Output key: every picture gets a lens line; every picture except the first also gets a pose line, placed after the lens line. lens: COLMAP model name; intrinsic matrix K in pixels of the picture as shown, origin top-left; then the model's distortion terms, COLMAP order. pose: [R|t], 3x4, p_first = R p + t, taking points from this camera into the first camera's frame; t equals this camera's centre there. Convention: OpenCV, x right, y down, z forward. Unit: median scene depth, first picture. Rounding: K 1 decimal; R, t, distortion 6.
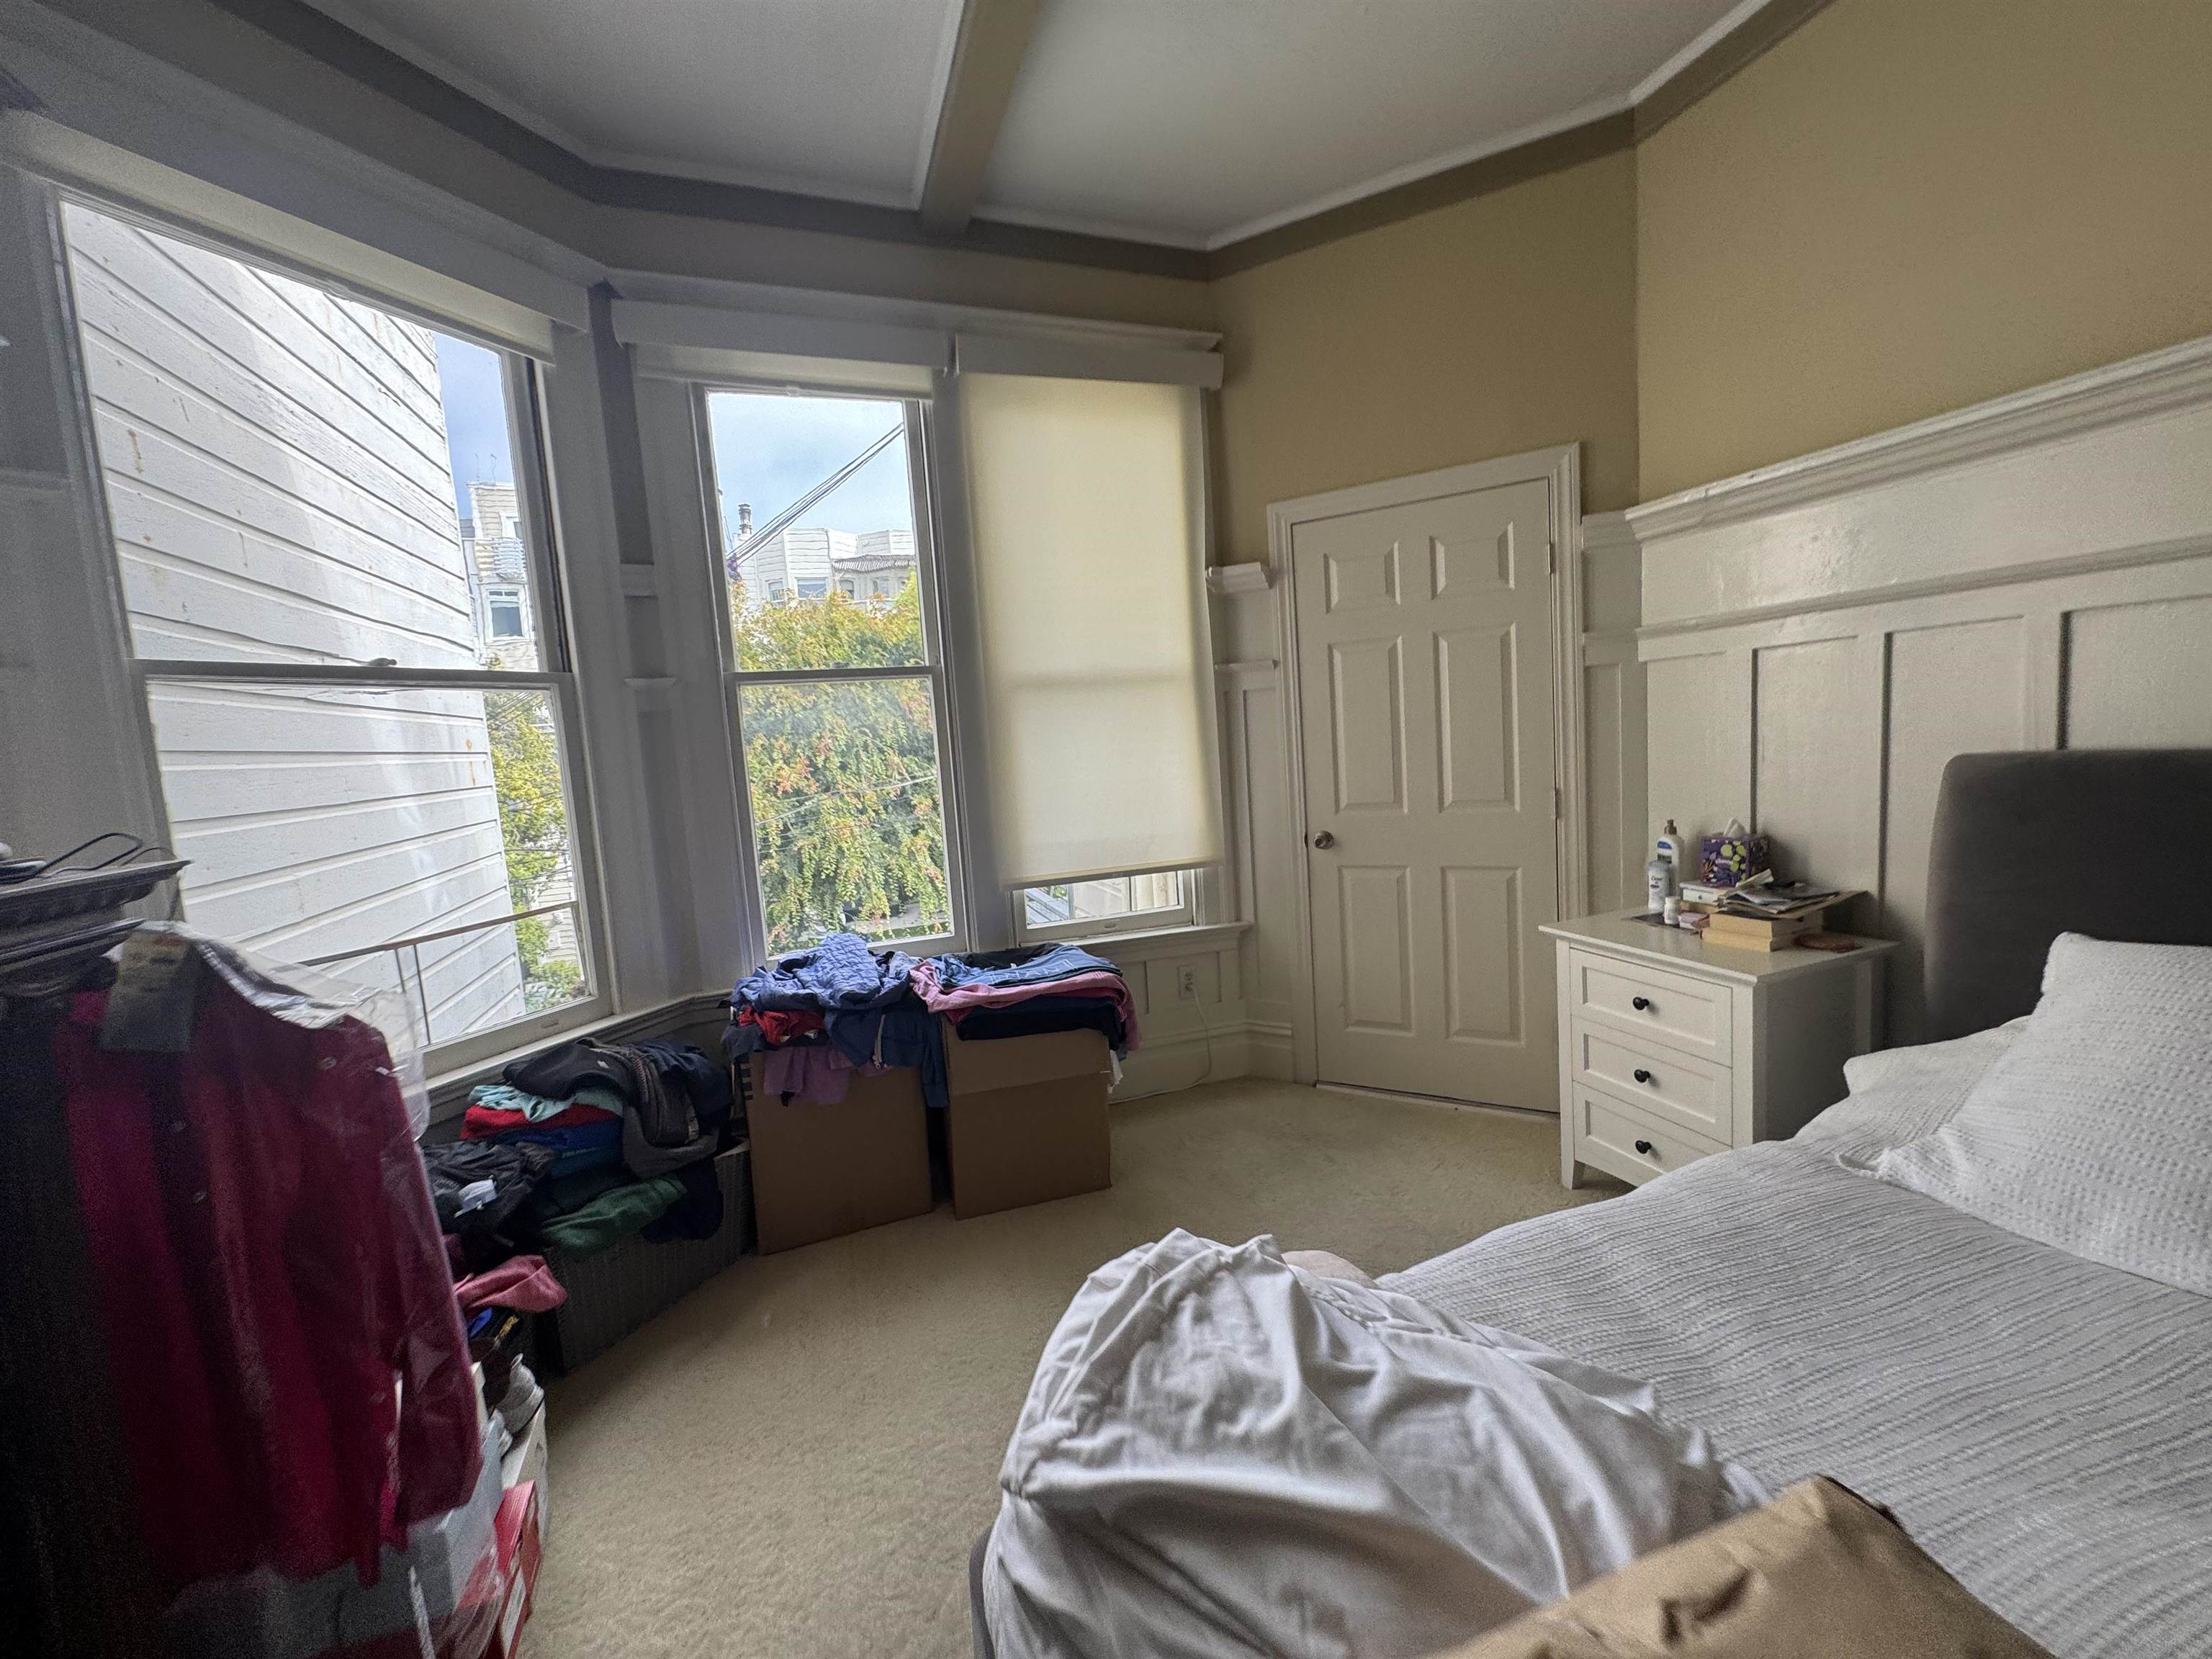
lens RADIAL K [[881.2, 0, 1101.0], [0, 881.2, 830.6], [0, 0, 1]] dist [-0.002949, -0.000257]
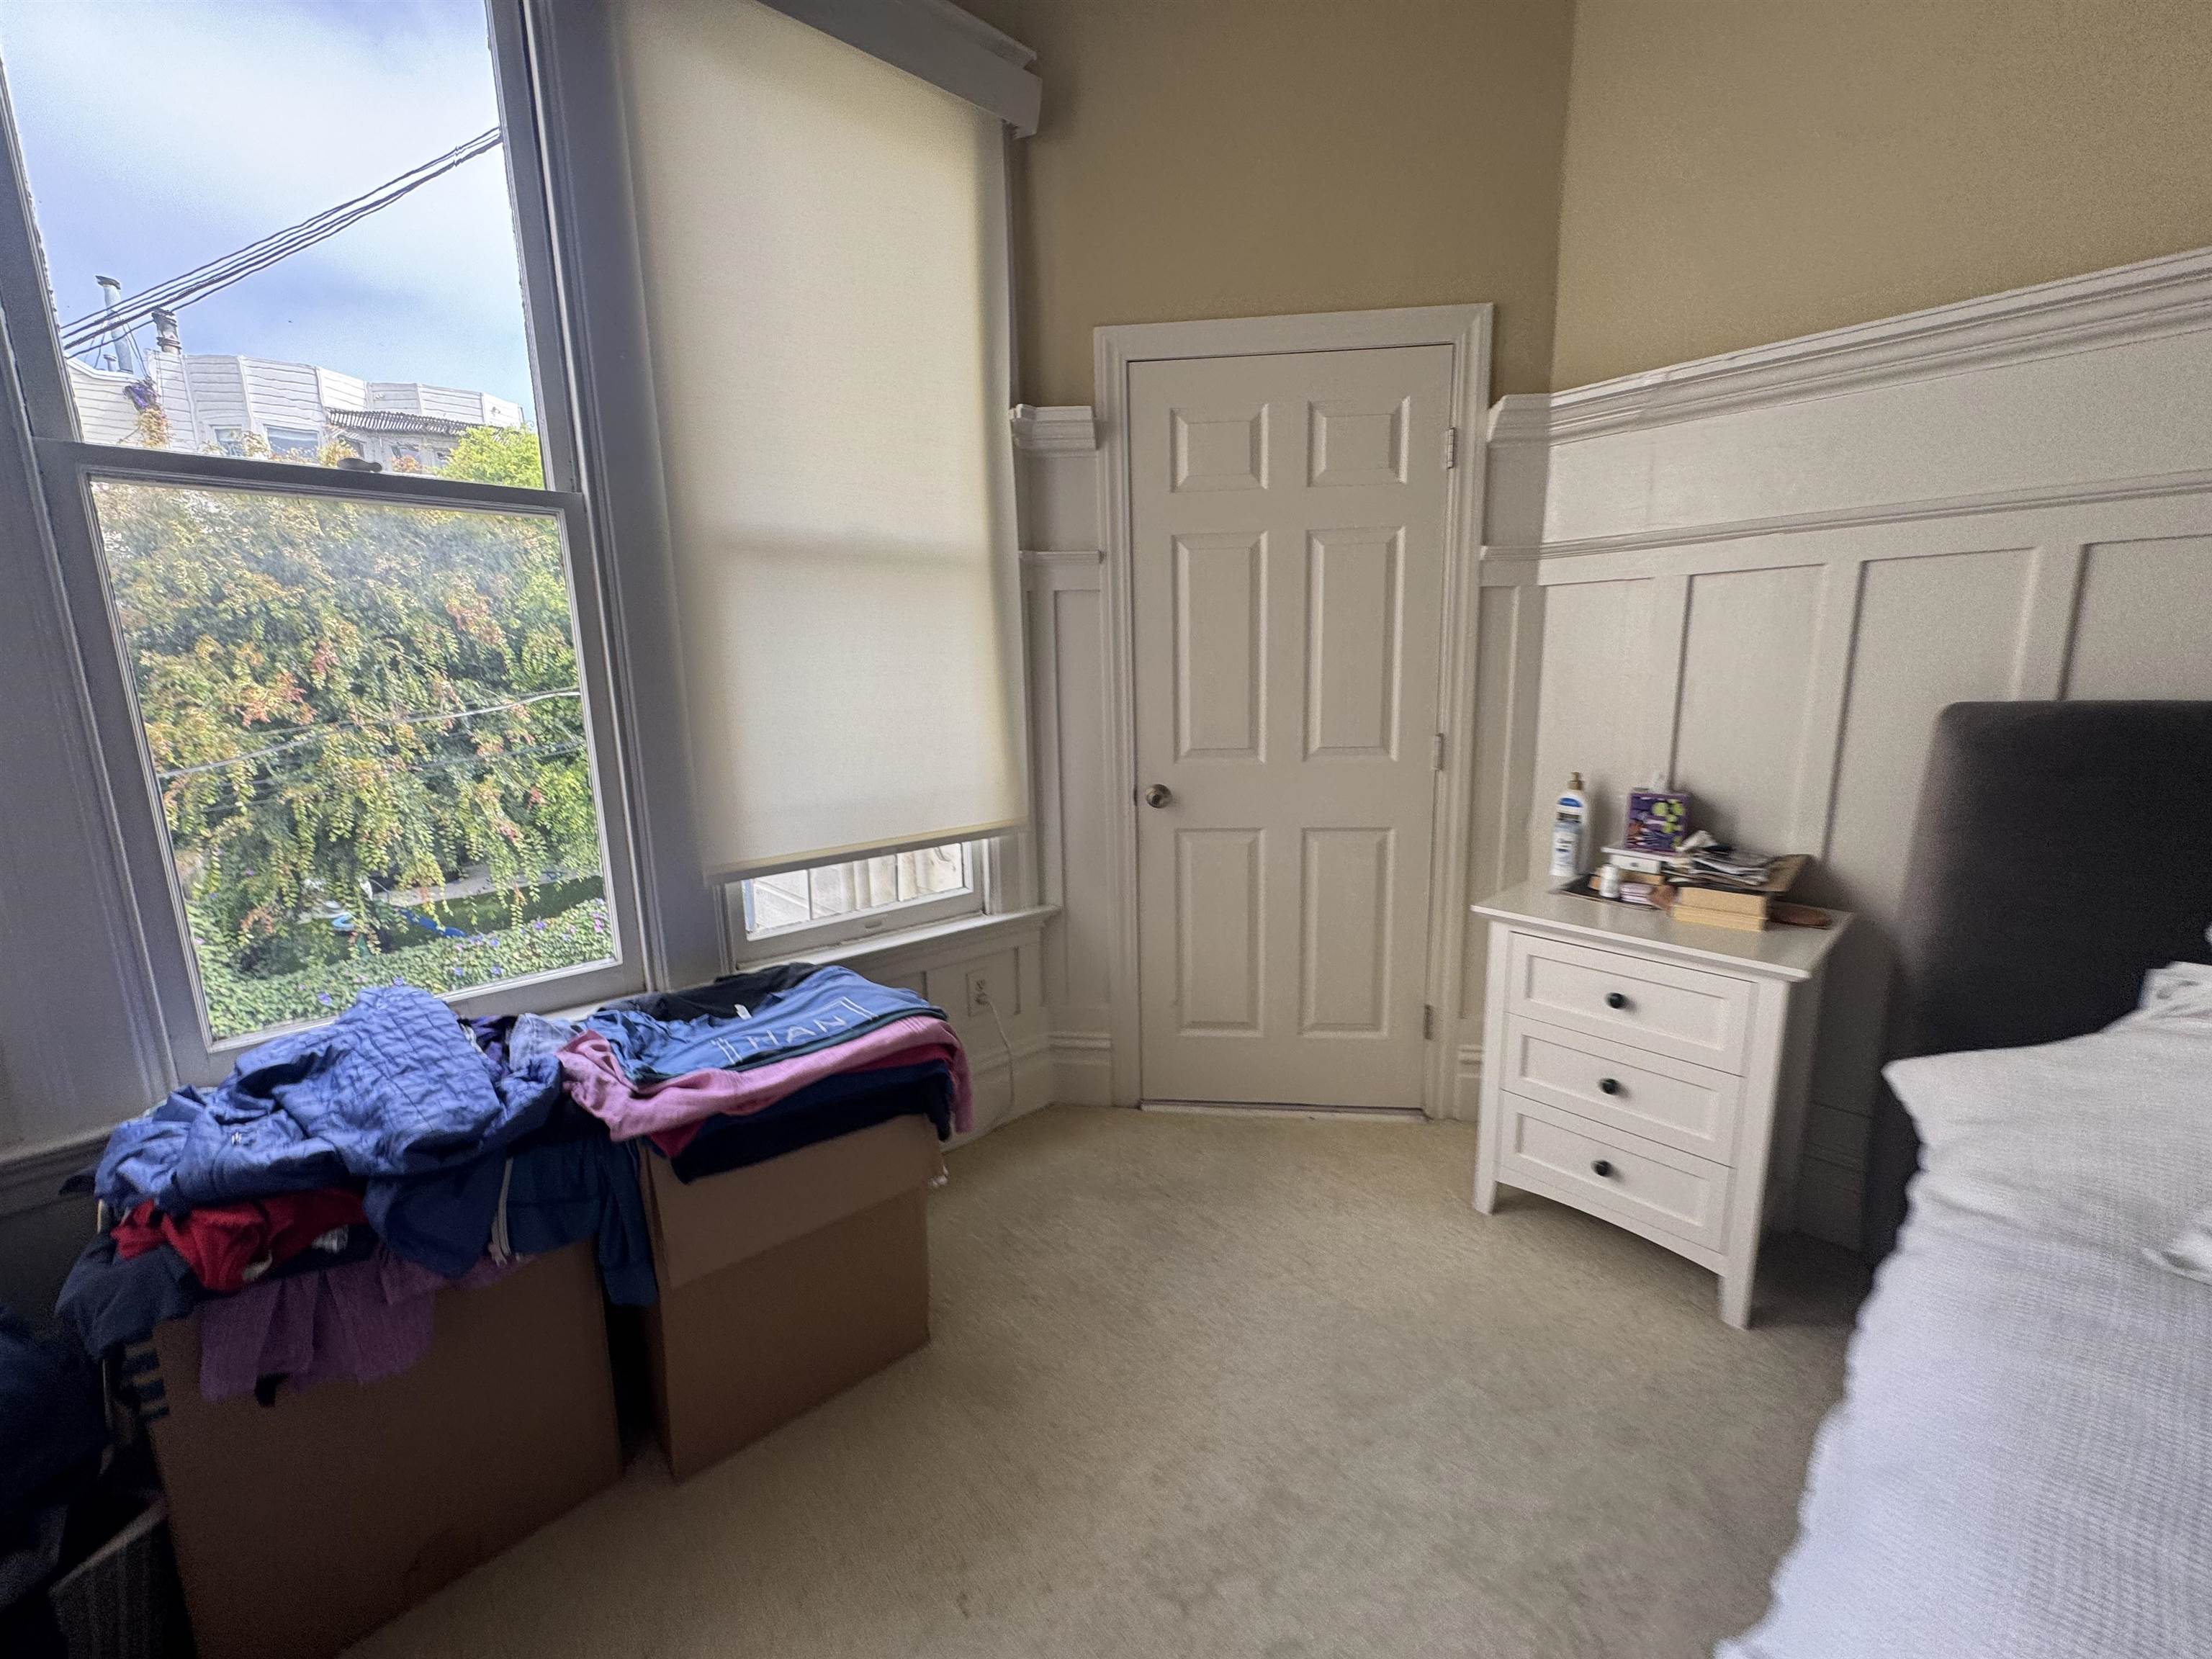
lens RADIAL K [[881.9, 0, 1097.9], [0, 881.9, 830.9], [0, 0, 1]] dist [0.000477, 0.000360]
pose [[0.916785, -0.025464, 0.398568, -0.120622], [-0.000243, 0.997930, 0.064315, -0.010144], [-0.399380, -0.059060, 0.914881, 0.371453]]
